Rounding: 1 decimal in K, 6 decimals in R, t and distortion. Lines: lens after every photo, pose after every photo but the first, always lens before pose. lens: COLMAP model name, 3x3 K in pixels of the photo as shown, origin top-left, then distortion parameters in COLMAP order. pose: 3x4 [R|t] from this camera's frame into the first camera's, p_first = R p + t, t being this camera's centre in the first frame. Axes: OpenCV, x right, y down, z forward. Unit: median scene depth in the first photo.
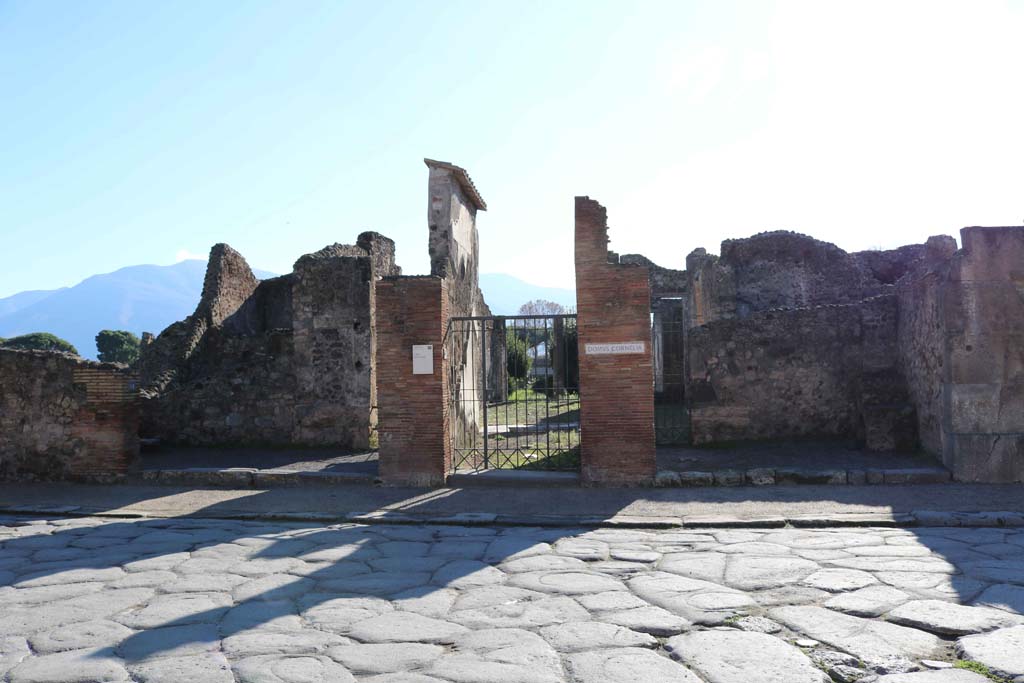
lens RADIAL K [[850.7, 0, 512.0], [0, 850.7, 341.5], [0, 0, 1]] dist [-0.151309, 0.125965]
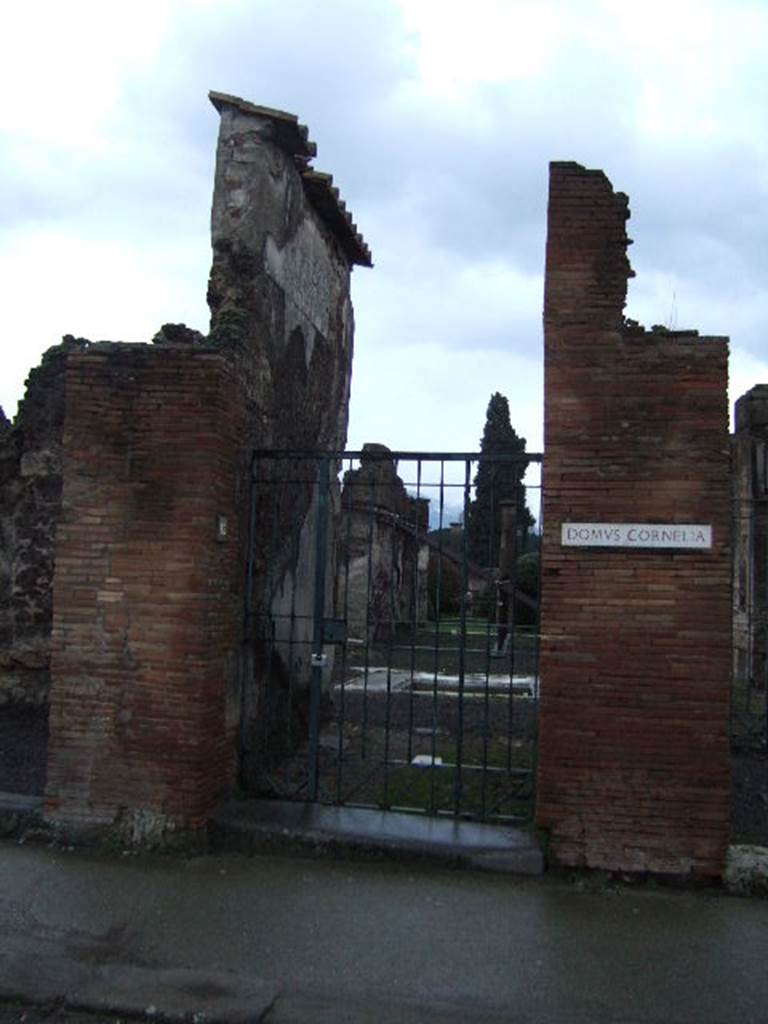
lens RADIAL K [[807.1, 0, 384.0], [0, 807.1, 512.0], [0, 0, 1]] dist [-0.057948, 0.051756]
pose [[0.992455, 0.041898, -0.115231, 0.043936], [-0.048162, 0.997479, -0.052123, 0.022132], [0.112756, 0.057280, 0.991970, 0.585179]]
